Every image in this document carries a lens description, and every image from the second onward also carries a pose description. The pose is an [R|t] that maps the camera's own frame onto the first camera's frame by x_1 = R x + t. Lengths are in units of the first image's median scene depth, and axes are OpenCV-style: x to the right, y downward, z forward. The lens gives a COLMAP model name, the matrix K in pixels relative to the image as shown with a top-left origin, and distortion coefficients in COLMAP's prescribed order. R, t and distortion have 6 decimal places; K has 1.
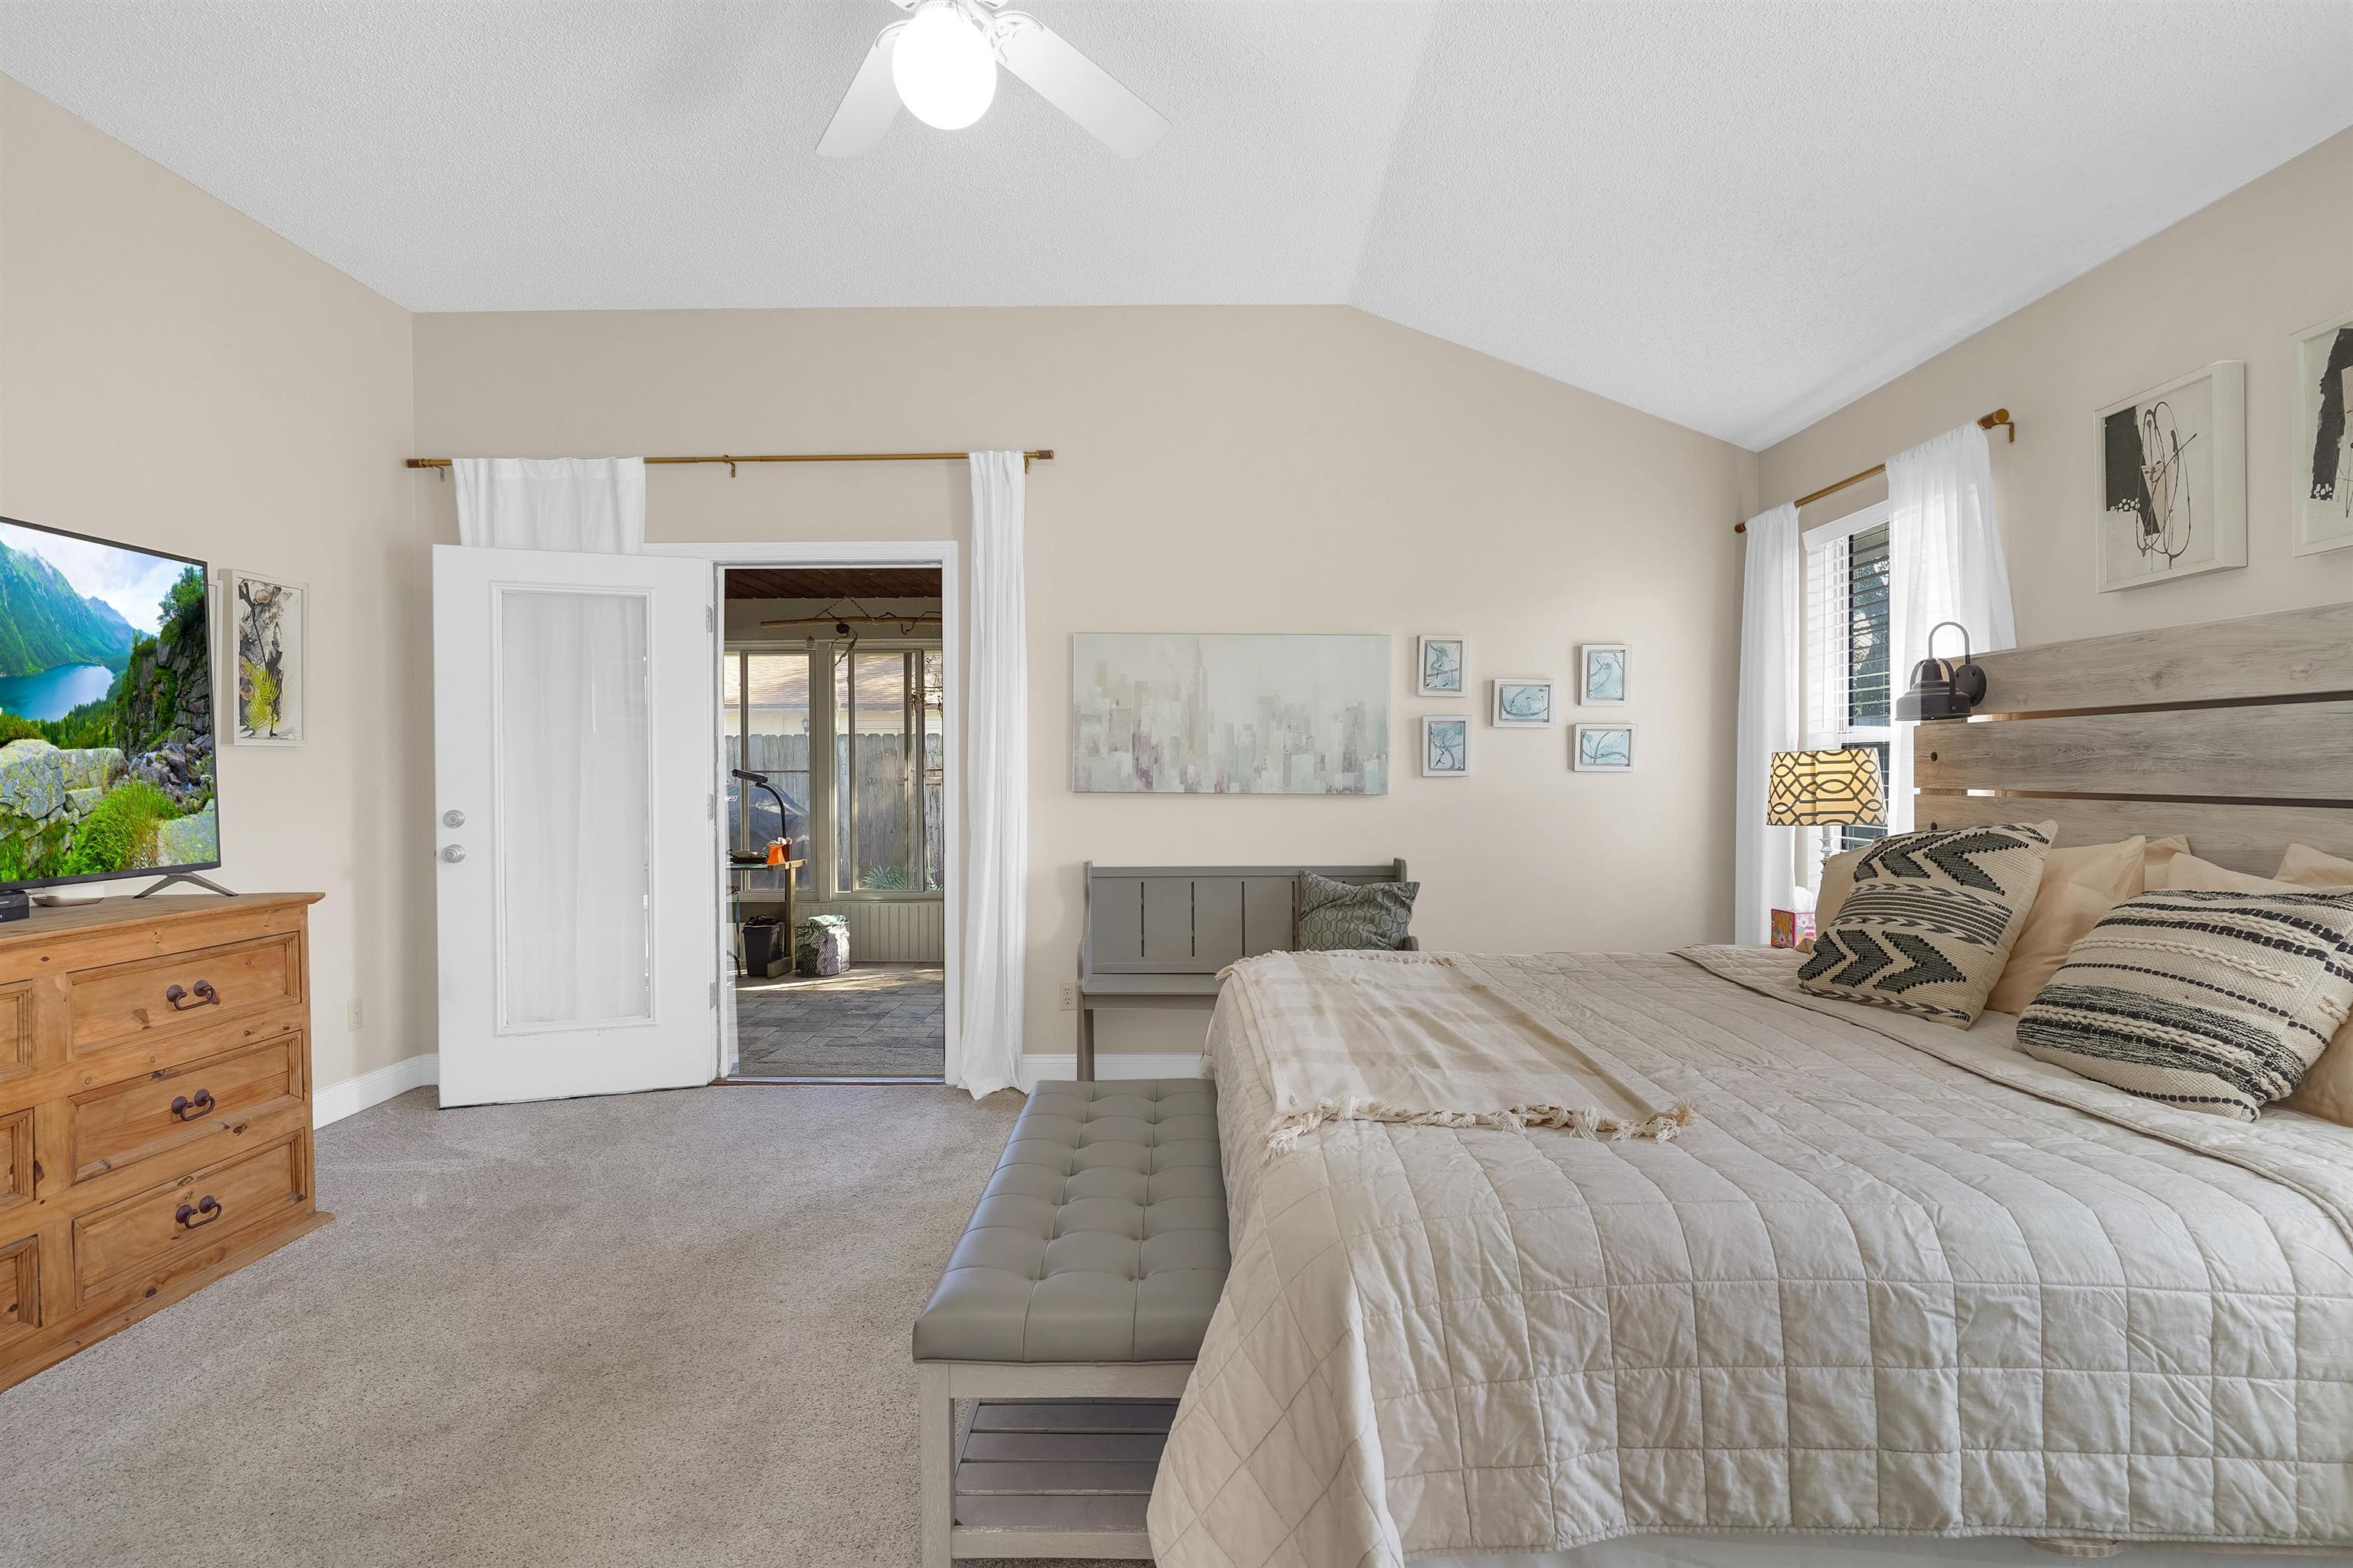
lens RADIAL K [[1141.8, 0, 1177.9], [0, 1141.8, 789.4], [0, 0, 1]] dist [-0.009080, 0.006984]
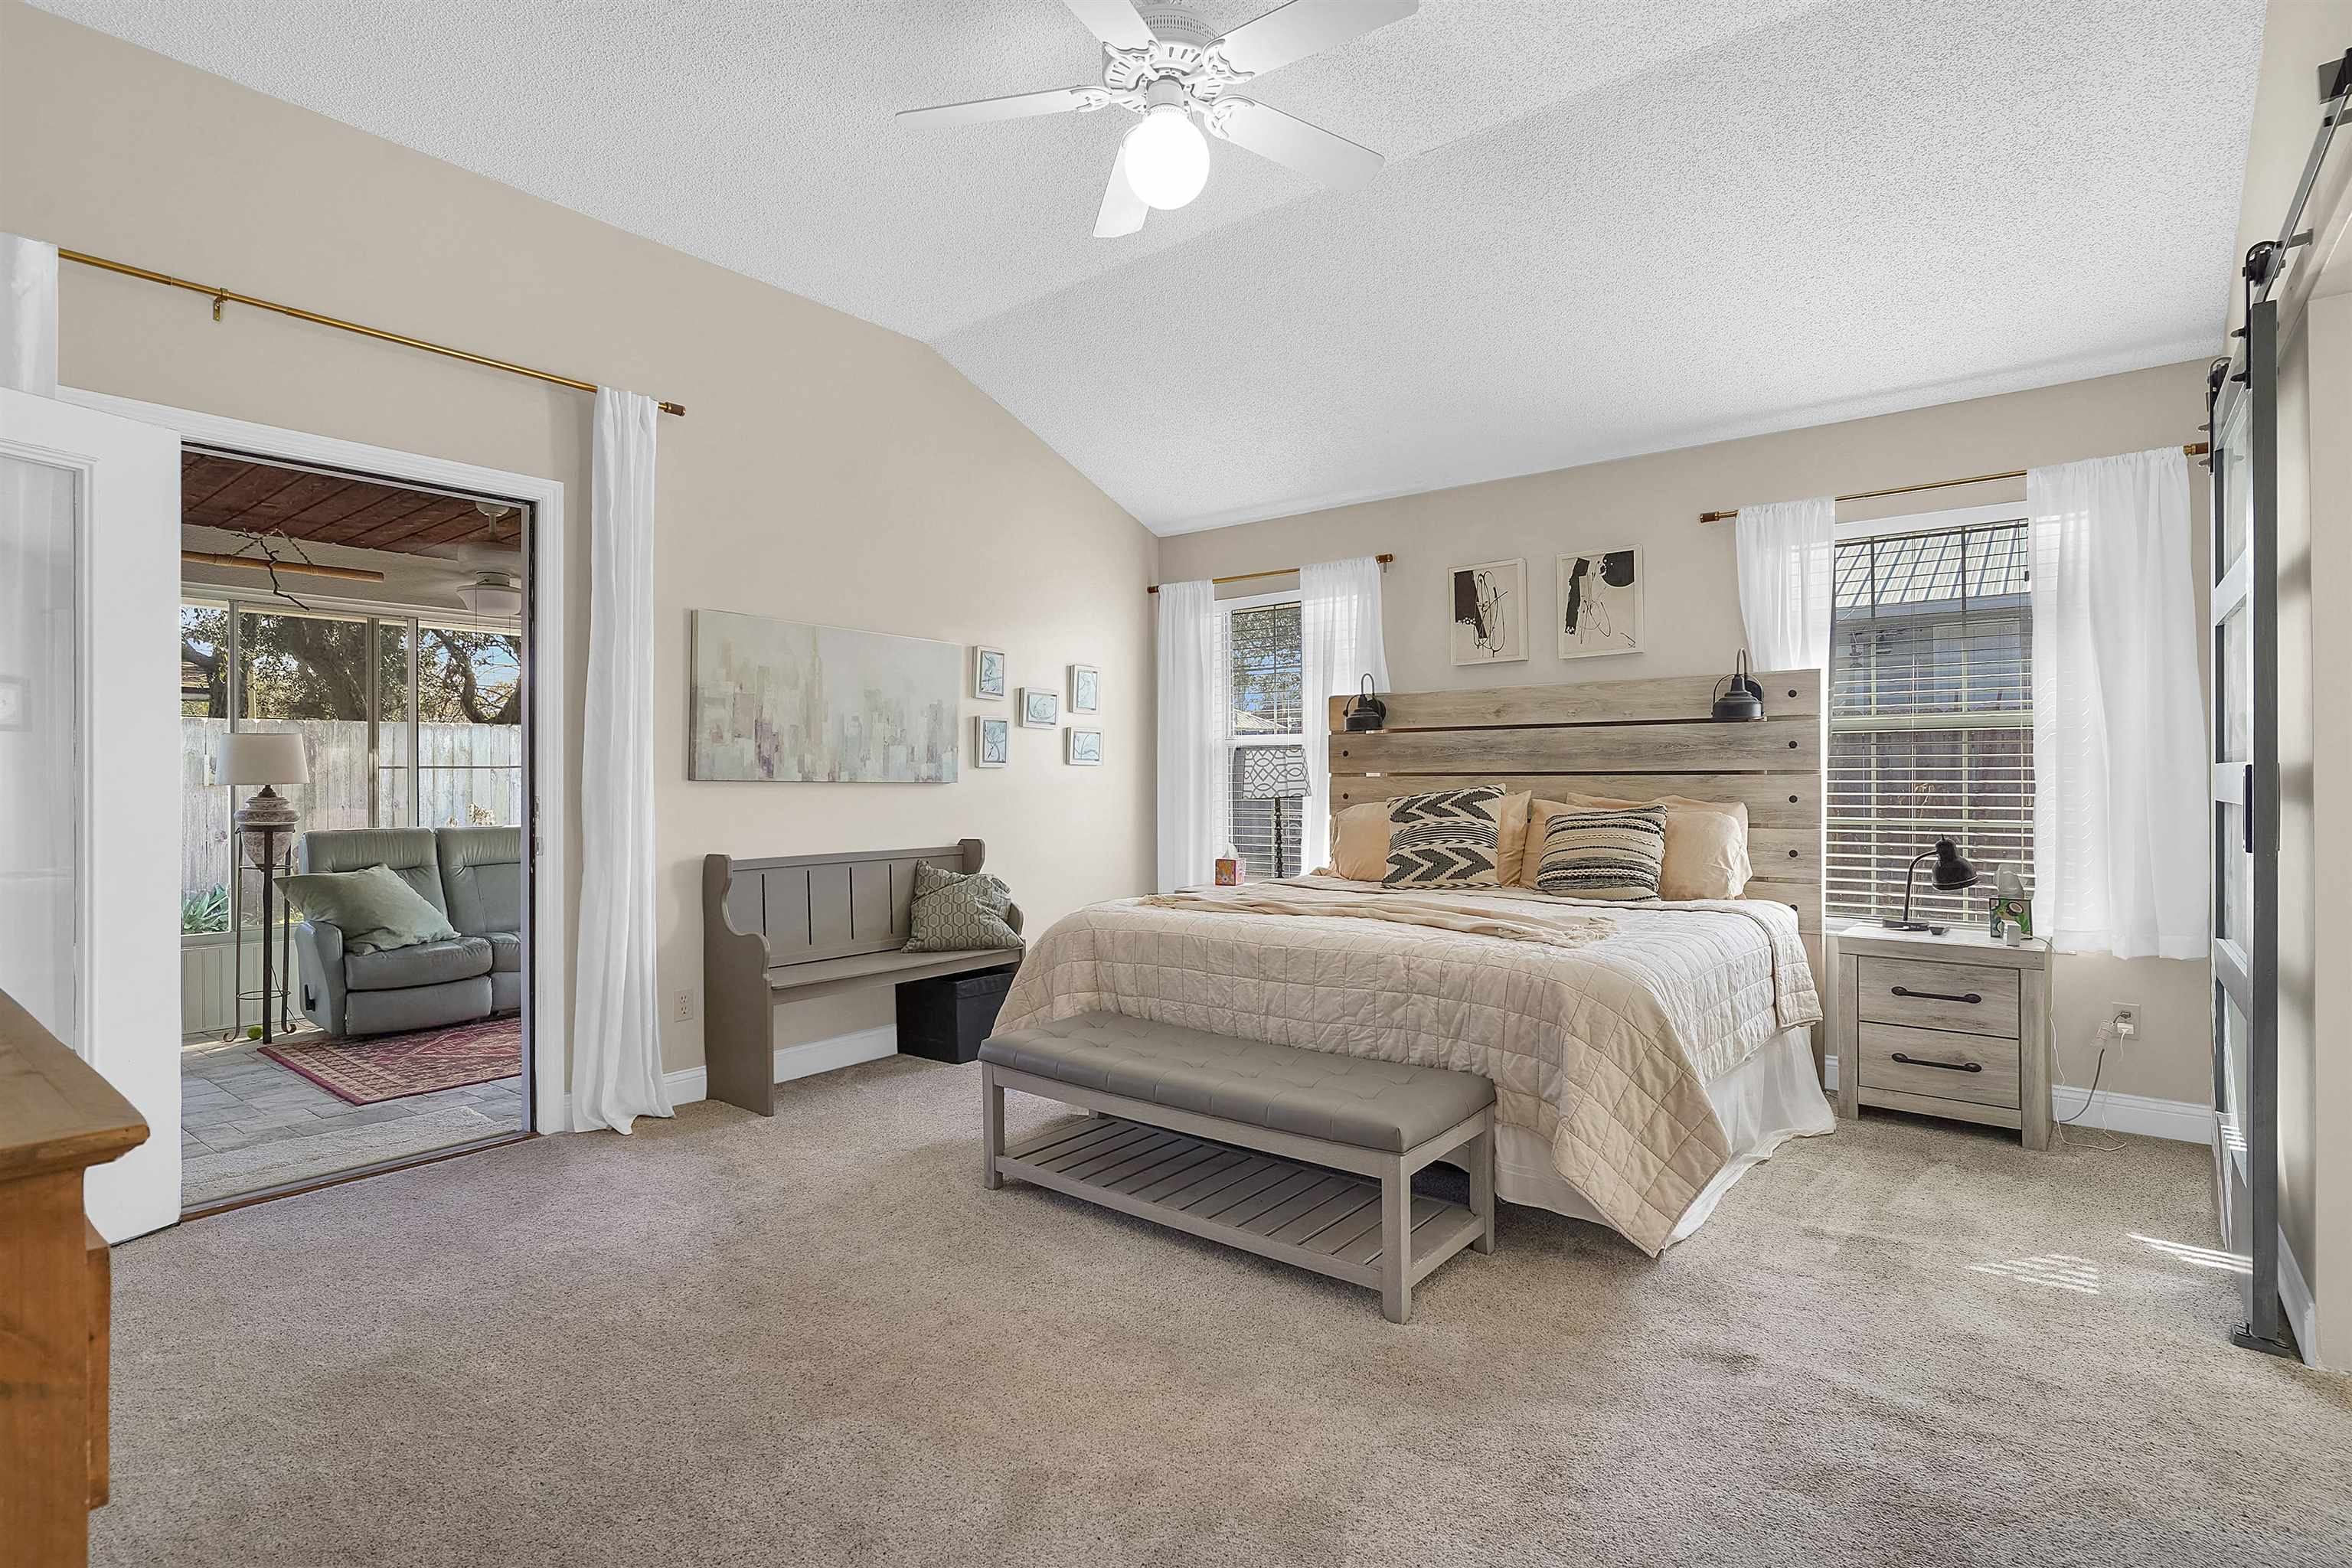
lens RADIAL K [[1141.3, 0, 1177.4], [0, 1141.3, 789.4], [0, 0, 1]] dist [-0.009080, 0.006984]
pose [[0.612522, -0.006285, 0.790429, -0.601149], [0.015962, 0.999863, -0.004419, 0.020168], [-0.790292, 0.015324, 0.612538, 0.136166]]
